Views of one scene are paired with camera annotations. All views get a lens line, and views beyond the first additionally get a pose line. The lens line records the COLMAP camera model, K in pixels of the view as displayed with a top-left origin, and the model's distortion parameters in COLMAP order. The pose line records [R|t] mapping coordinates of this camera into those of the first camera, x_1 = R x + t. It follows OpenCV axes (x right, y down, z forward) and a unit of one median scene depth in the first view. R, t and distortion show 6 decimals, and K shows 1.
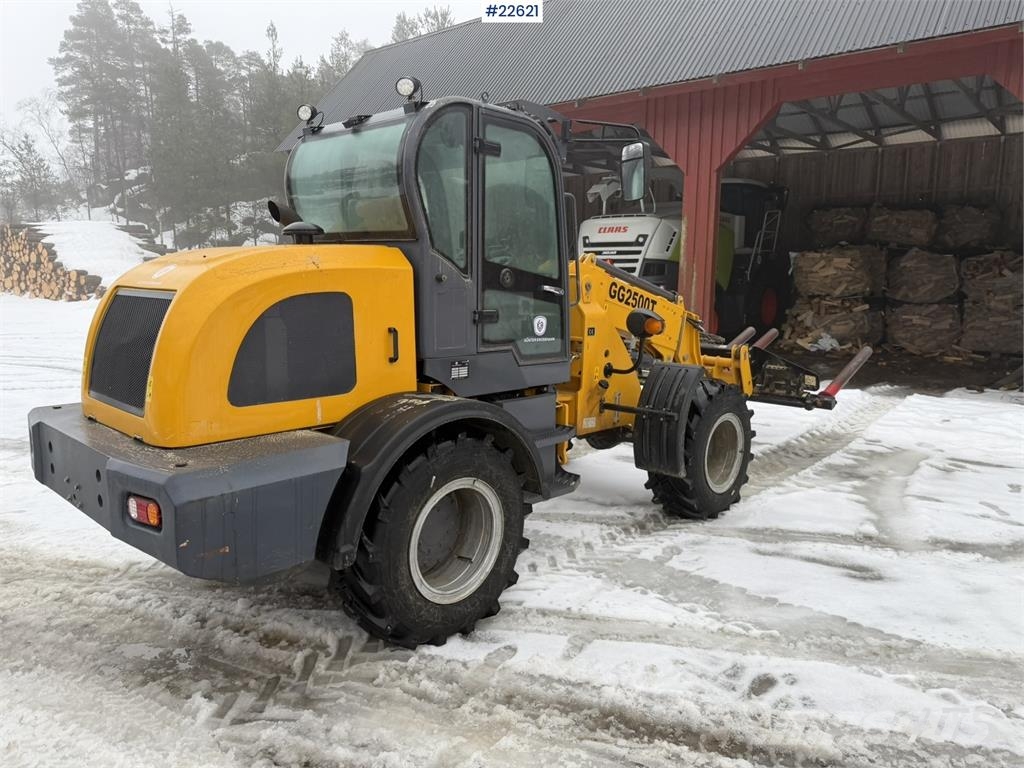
lens RADIAL K [[706.3, 0, 493.8], [0, 706.3, 382.0], [0, 0, 1]] dist [0.049256, -0.060196]
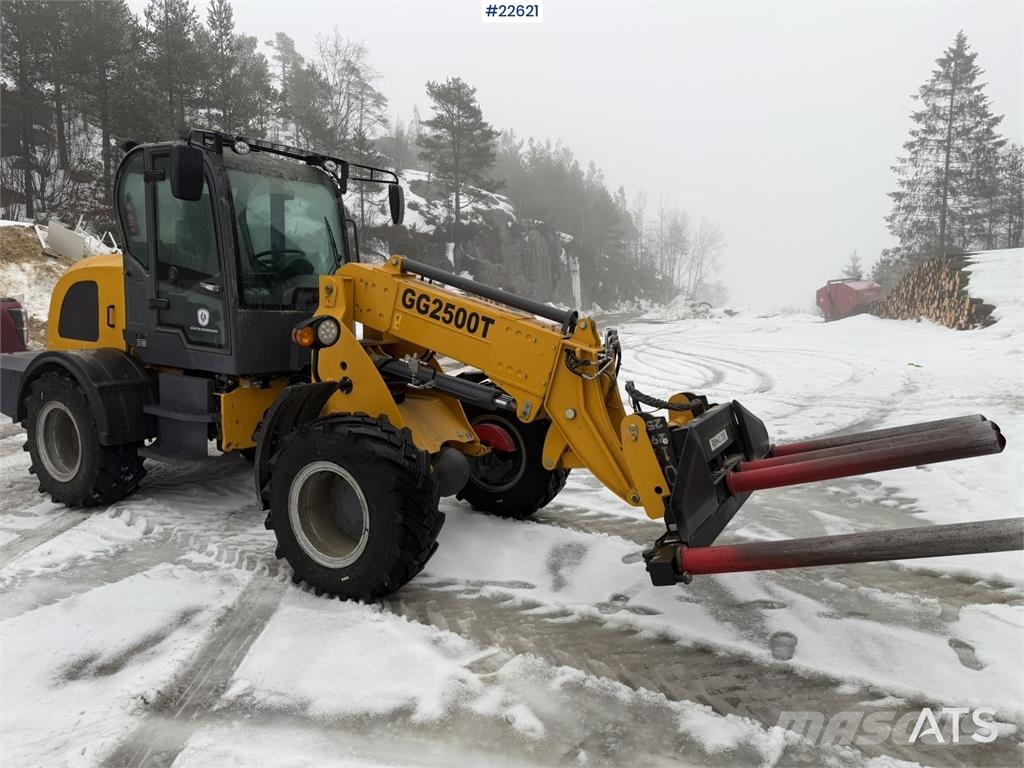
lens RADIAL K [[689.8, 0, 507.6], [0, 689.8, 389.7], [0, 0, 1]] dist [0.046339, -0.056891]
pose [[0.252311, 0.147555, -0.956330, 0.989434], [-0.176308, 0.978772, 0.104502, -0.130391], [0.951449, 0.142242, 0.272970, 0.904638]]
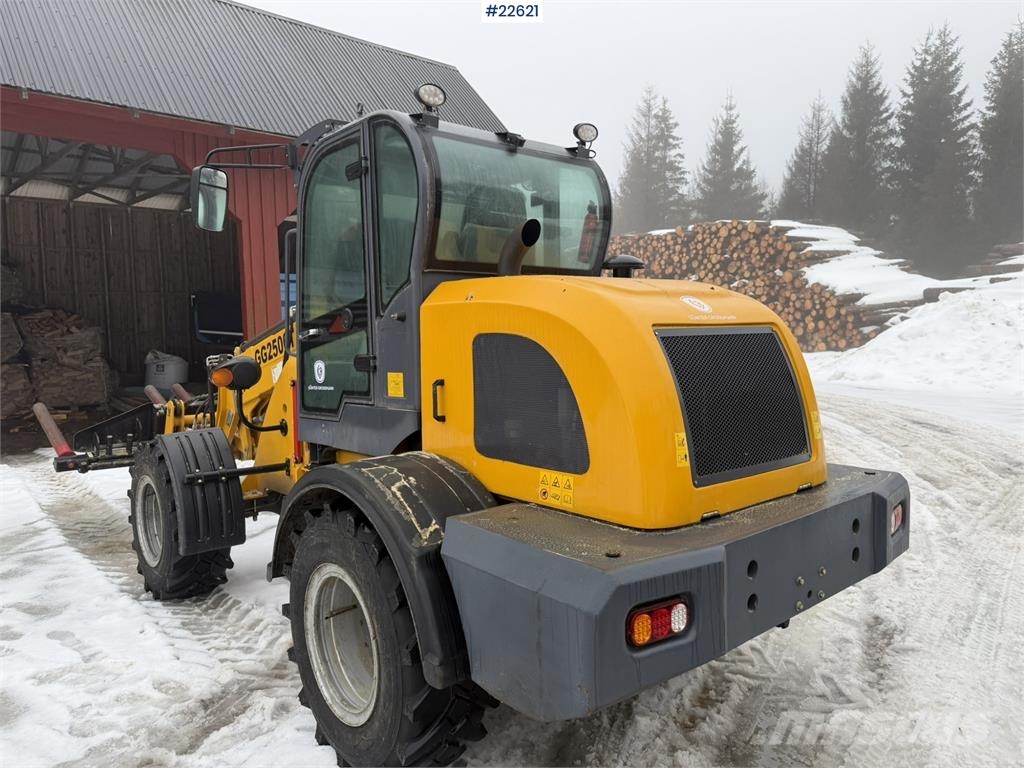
lens RADIAL K [[731.4, 0, 508.2], [0, 731.4, 380.8], [0, 0, 1]] dist [0.031410, -0.044241]
pose [[0.091369, -0.079211, 0.992662, -0.772707], [0.171408, 0.983204, 0.062679, -0.093336], [-0.980954, 0.164423, 0.103412, 0.671135]]
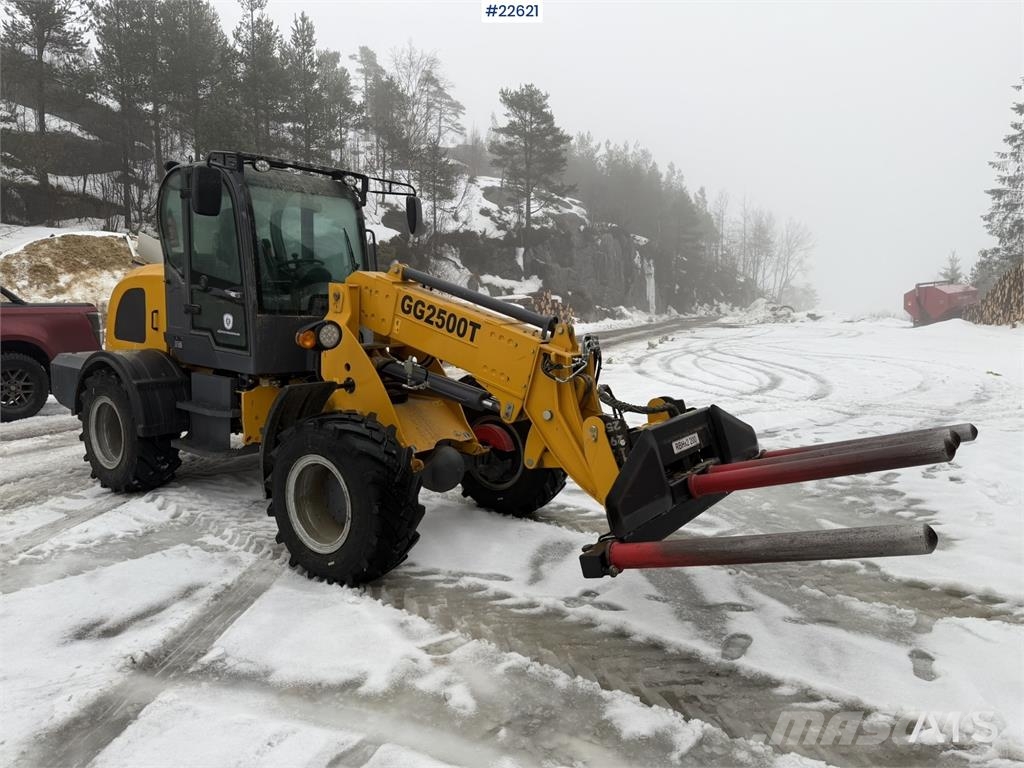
lens RADIAL K [[689.8, 0, 507.6], [0, 689.8, 389.7], [0, 0, 1]] dist [0.046339, -0.056891]
pose [[0.140869, 0.145301, -0.979308, 1.046591], [-0.177664, 0.976824, 0.119377, -0.151330], [0.973957, 0.157171, 0.163419, 0.998683]]
